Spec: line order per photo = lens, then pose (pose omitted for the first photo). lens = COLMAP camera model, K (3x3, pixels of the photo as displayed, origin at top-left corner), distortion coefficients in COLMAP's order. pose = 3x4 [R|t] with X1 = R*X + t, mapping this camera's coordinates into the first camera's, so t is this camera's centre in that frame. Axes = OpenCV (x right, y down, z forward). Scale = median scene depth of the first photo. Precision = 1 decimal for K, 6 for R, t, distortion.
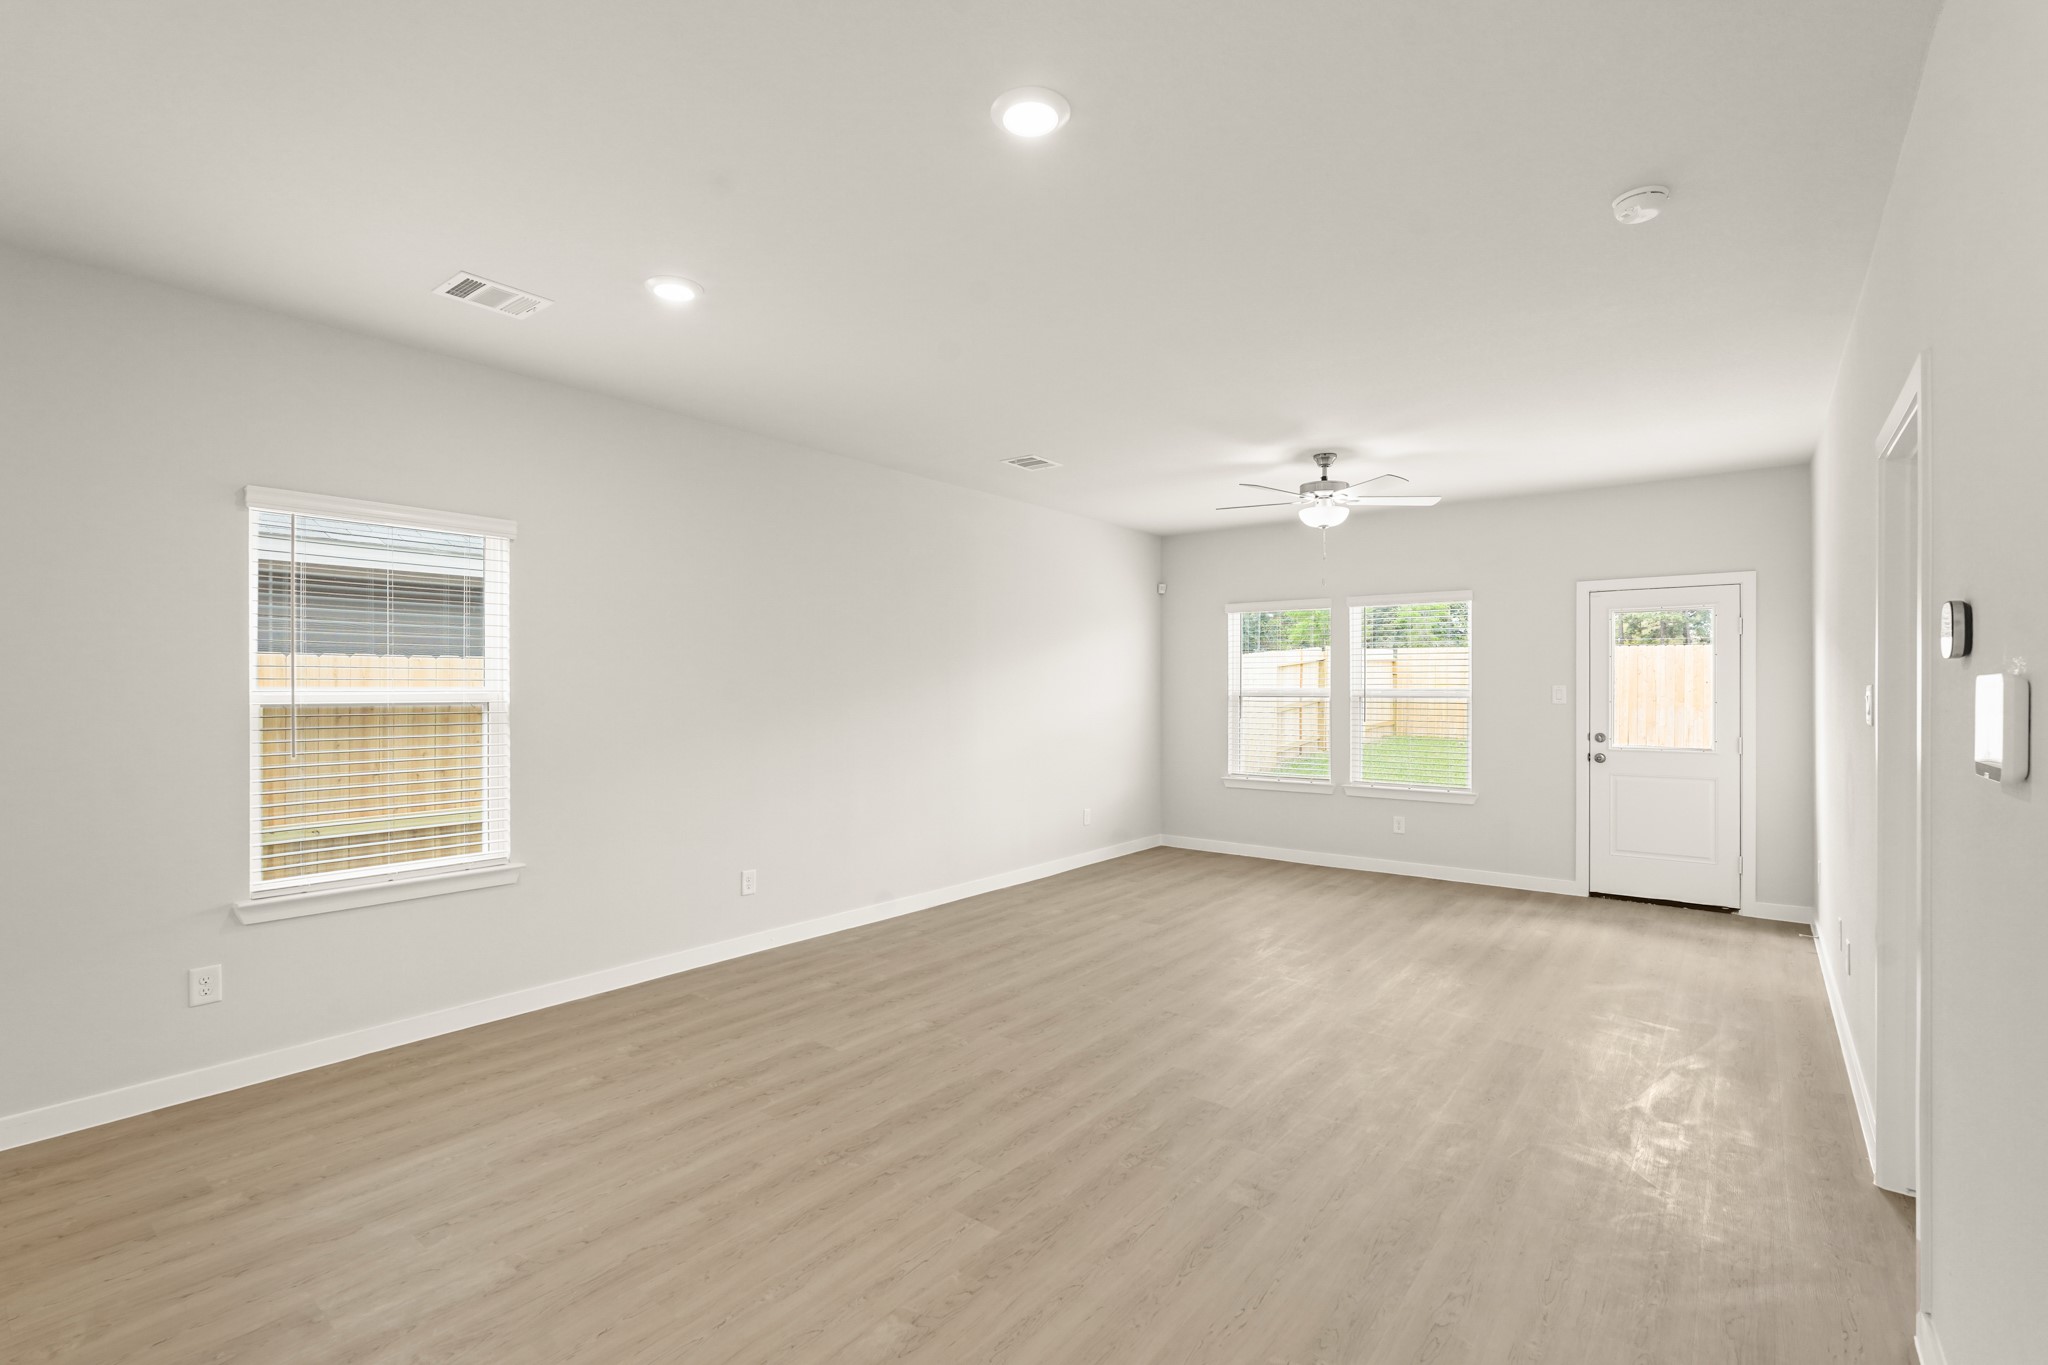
lens RADIAL K [[911.1, 0, 1014.1], [0, 911.1, 685.3], [0, 0, 1]] dist [-0.015572, -0.000076]
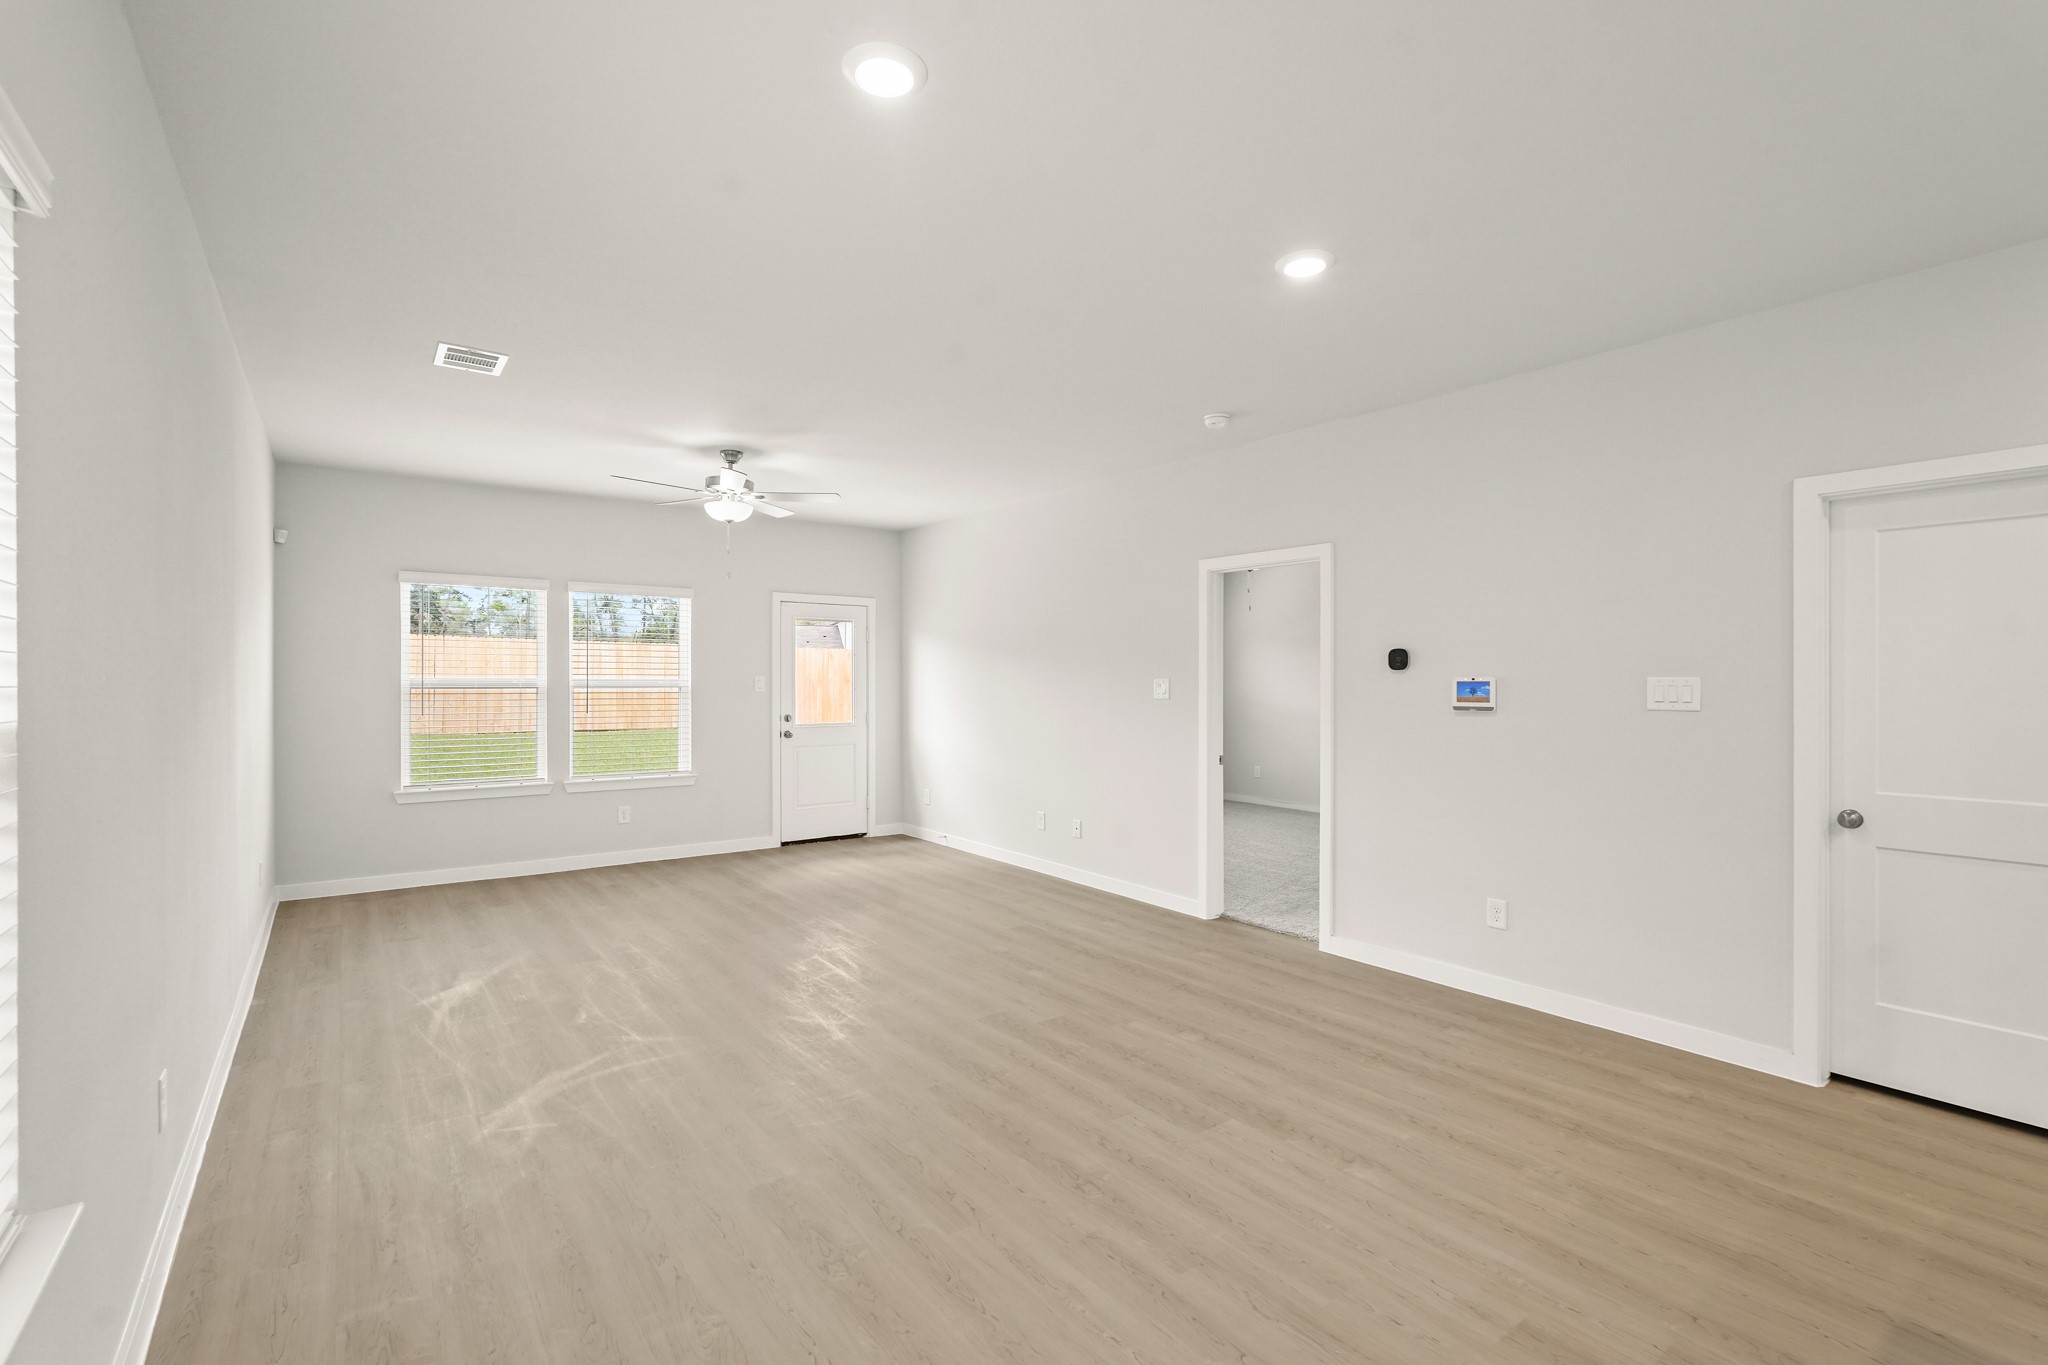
lens RADIAL K [[911.1, 0, 1014.1], [0, 911.1, 685.3], [0, 0, 1]] dist [-0.015572, -0.000076]
pose [[0.257894, -0.006427, 0.966152, -0.564537], [-0.005901, 0.999949, 0.008227, -0.000191], [-0.966155, -0.007823, 0.257843, 0.425129]]
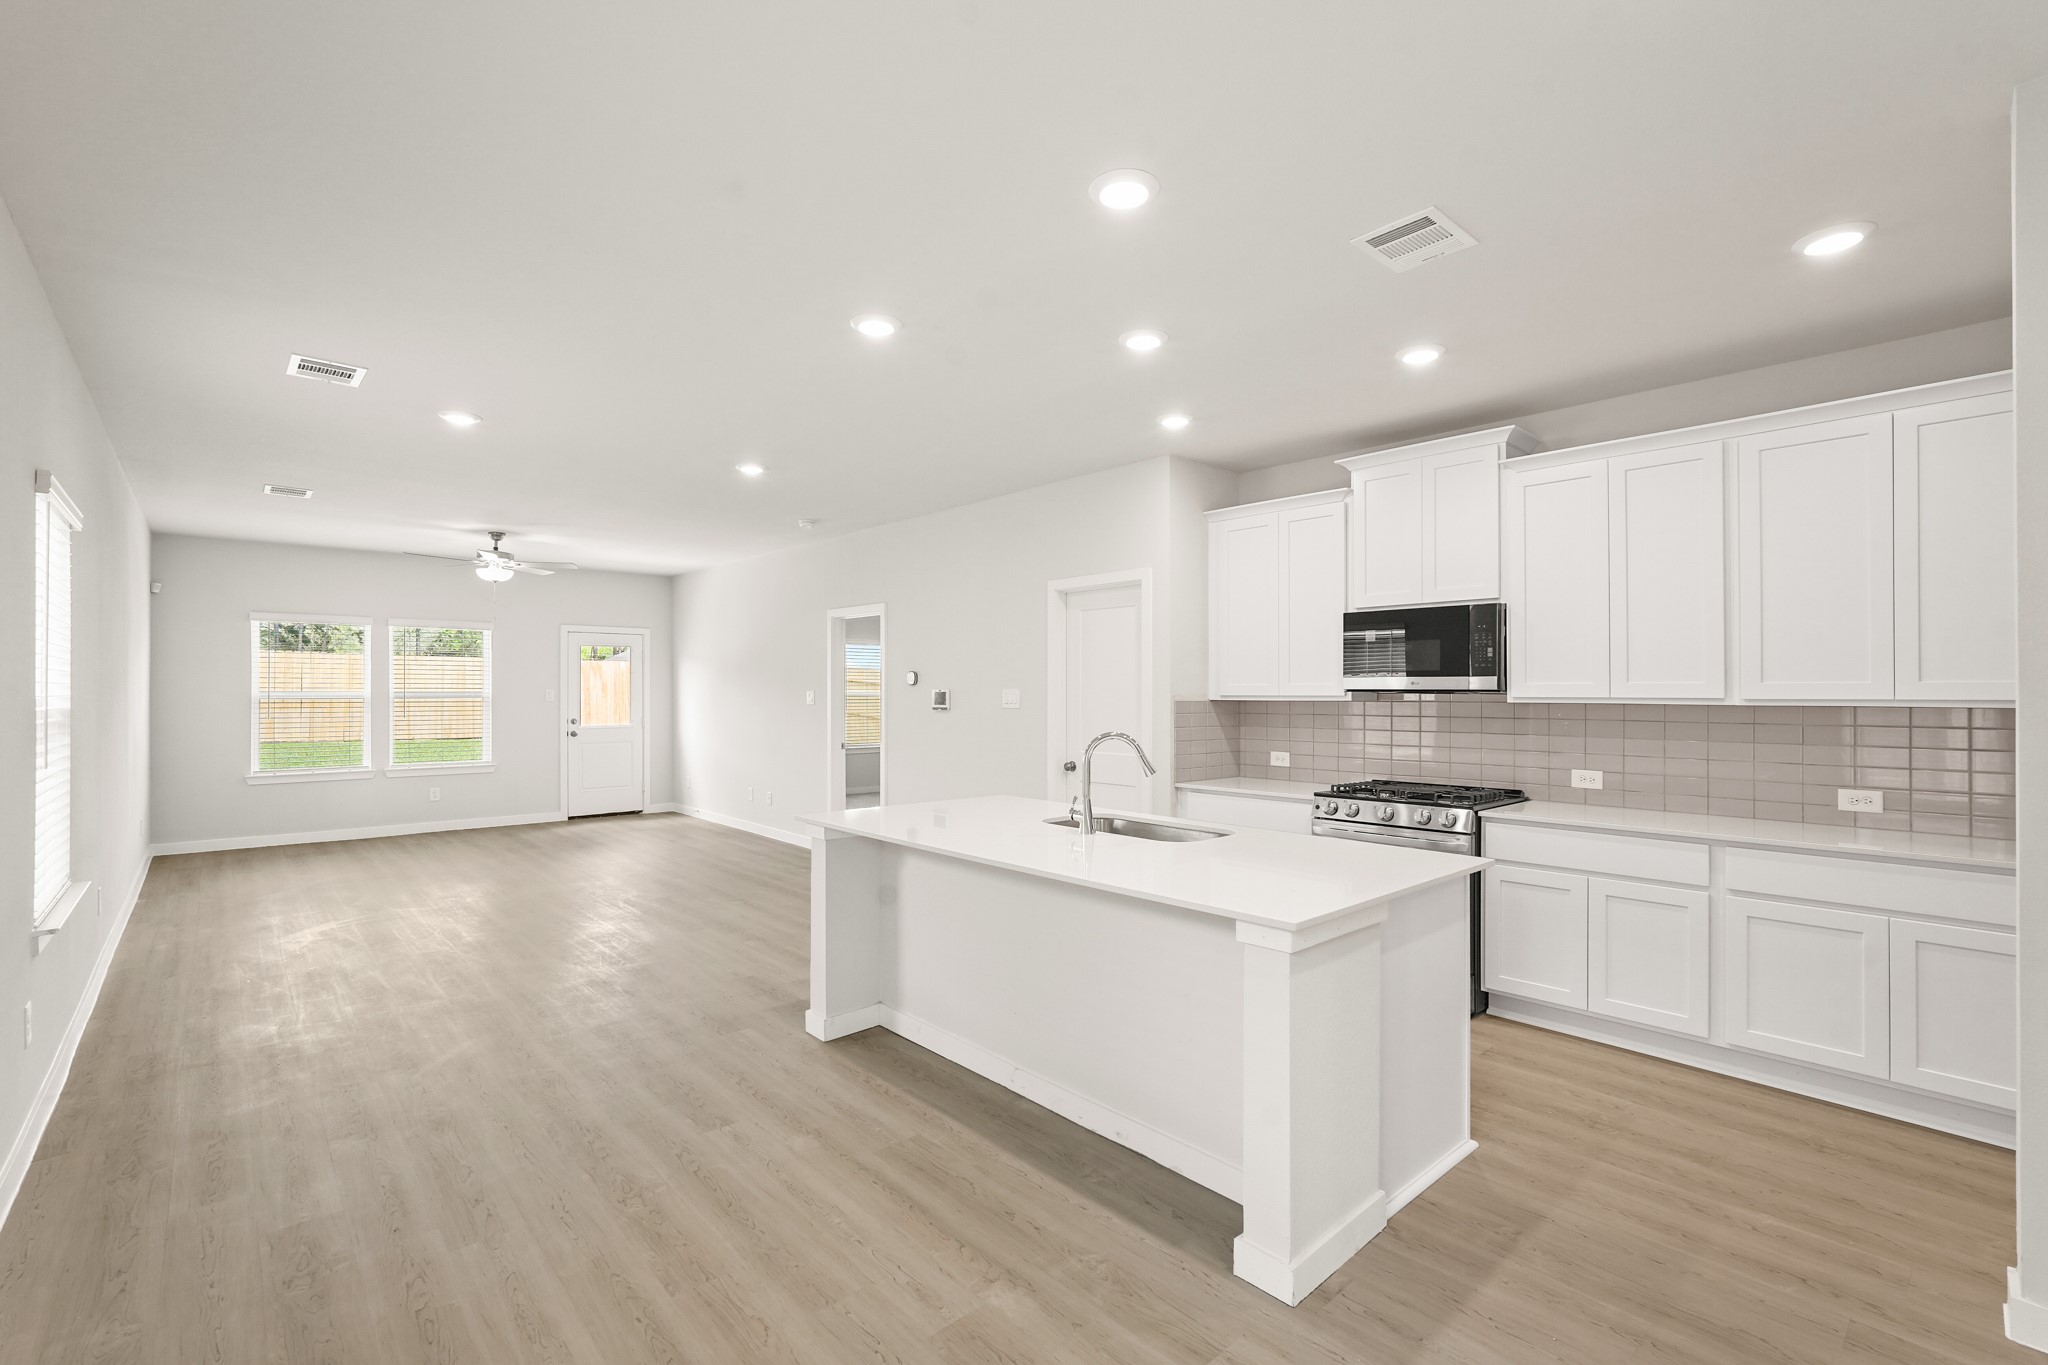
lens RADIAL K [[903.9, 0, 1014.8], [0, 903.9, 689.9], [0, 0, 1]] dist [-0.011144, 0.000226]
pose [[0.169976, 0.000152, 0.985448, -0.942211], [-0.003996, 0.999992, 0.000534, -0.003591], [-0.985440, -0.004028, 0.169975, -0.070035]]
